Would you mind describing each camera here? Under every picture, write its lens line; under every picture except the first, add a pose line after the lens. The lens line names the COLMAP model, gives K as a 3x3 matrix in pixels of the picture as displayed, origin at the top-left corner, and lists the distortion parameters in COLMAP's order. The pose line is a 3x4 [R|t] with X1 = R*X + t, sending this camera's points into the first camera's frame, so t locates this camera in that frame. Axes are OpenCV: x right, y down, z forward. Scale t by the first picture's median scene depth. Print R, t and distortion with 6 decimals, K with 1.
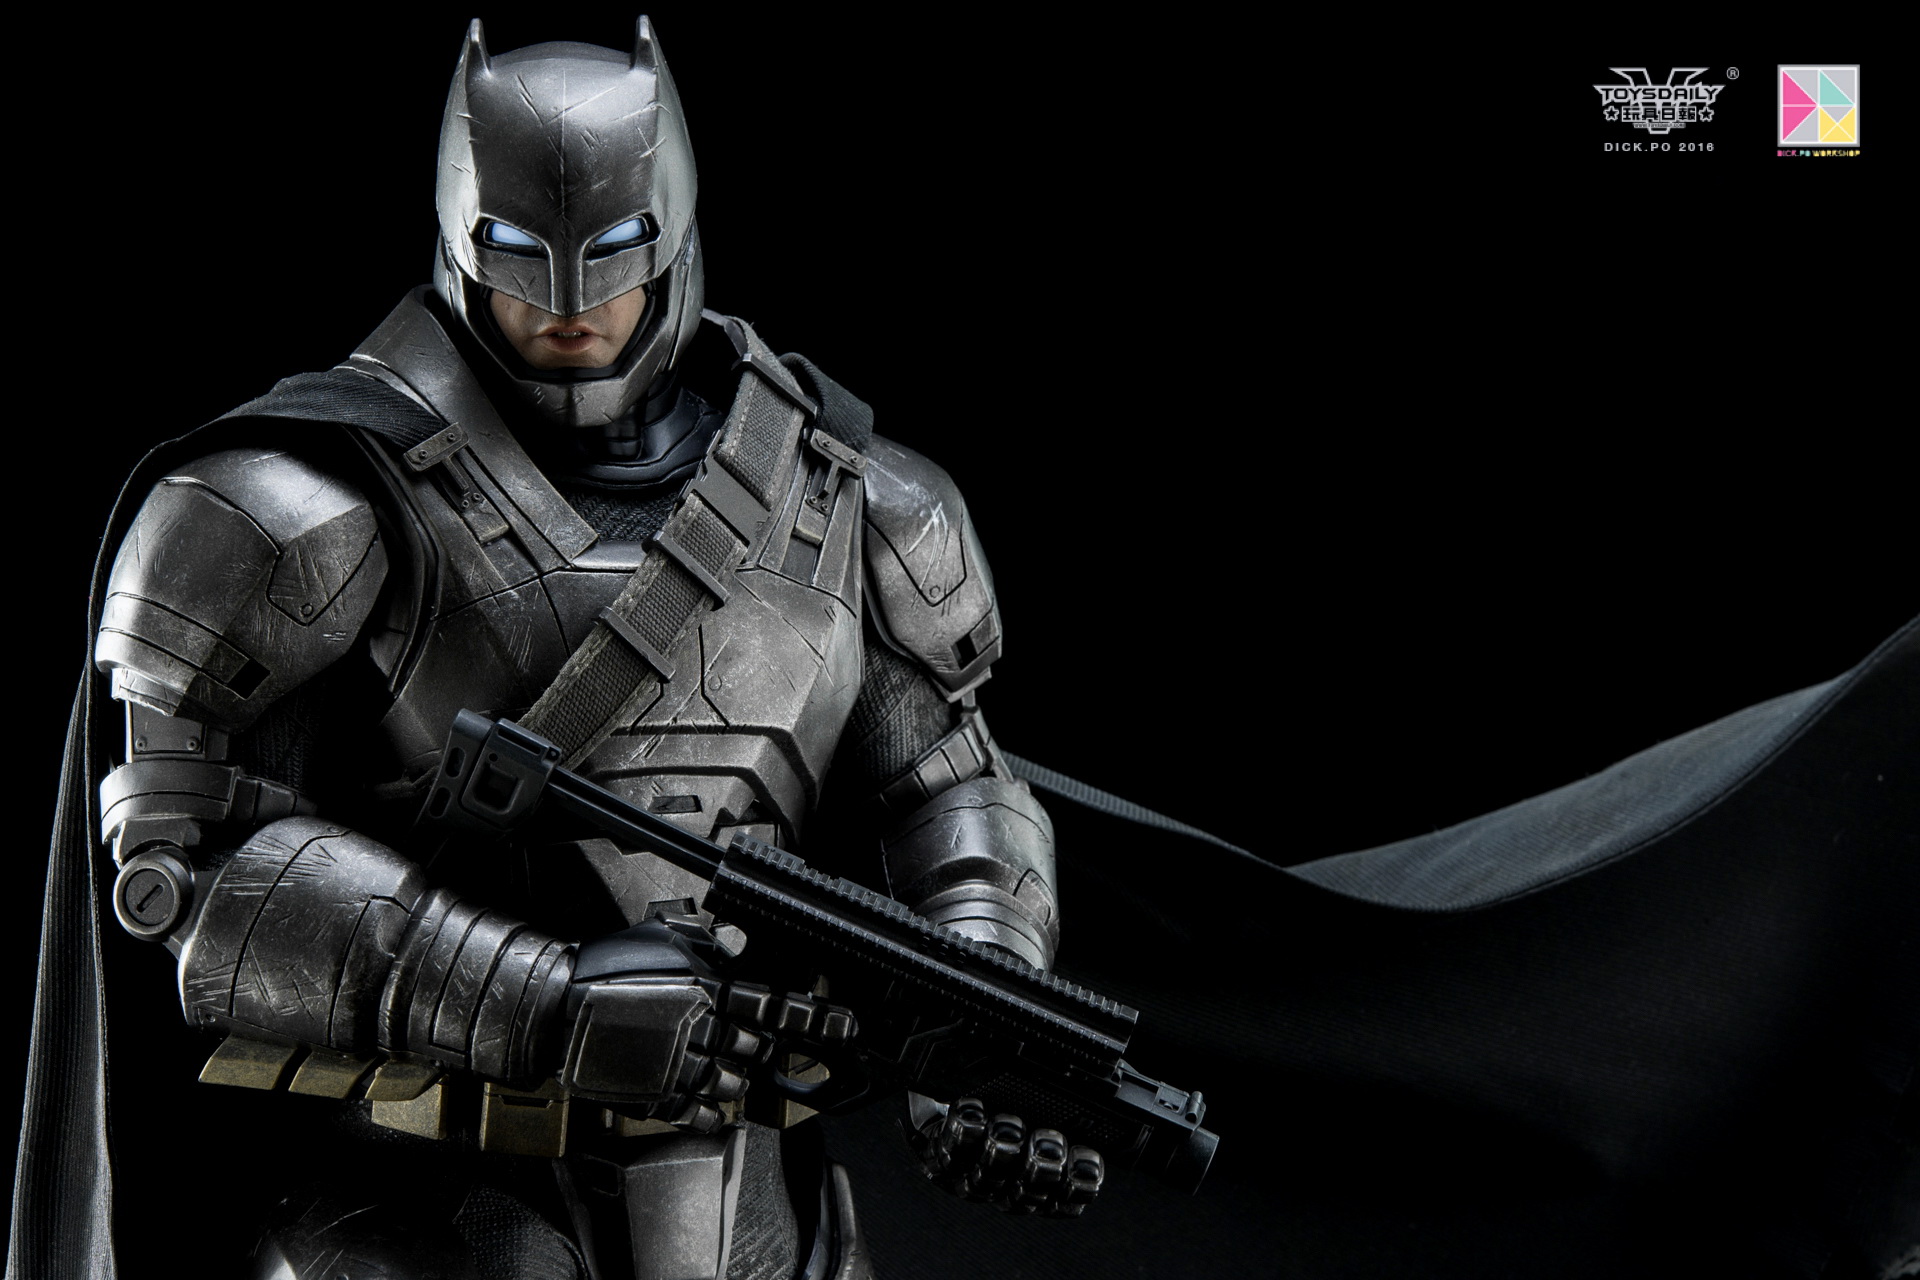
lens RADIAL K [[4979.8, 0, 960.0], [0, 4979.8, 640.0], [0, 0, 1]] dist [0.008579, -0.431124]
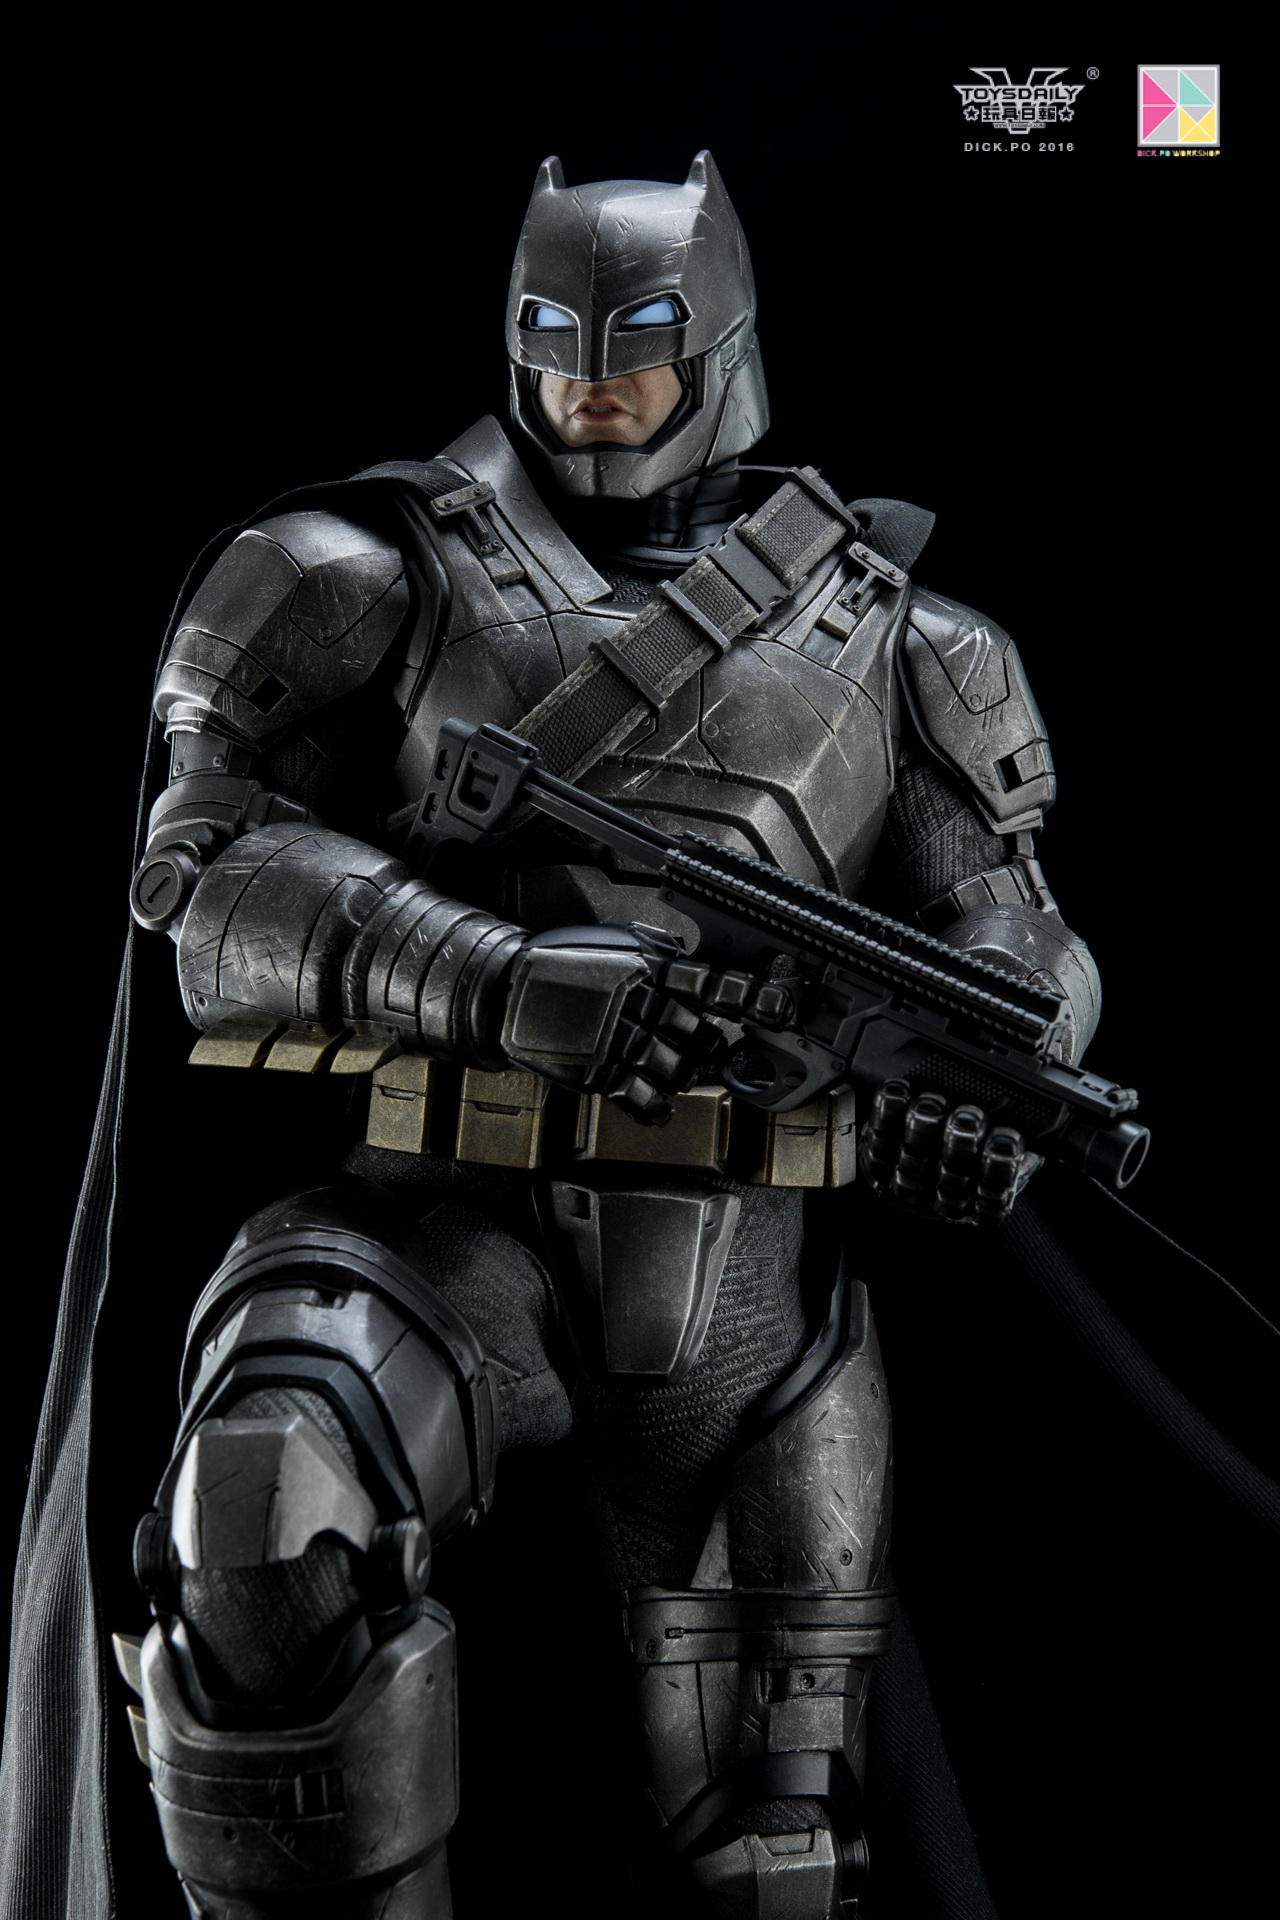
lens RADIAL K [[4979.8, 0, 640.0], [0, 4979.8, 960.0], [0, 0, 1]] dist [0.008579, -0.431124]
pose [[0.958815, 0.004466, -0.283997, 0.234299], [-0.077868, 0.965701, -0.247707, 0.317793], [0.273150, 0.259619, 0.926276, 0.049050]]
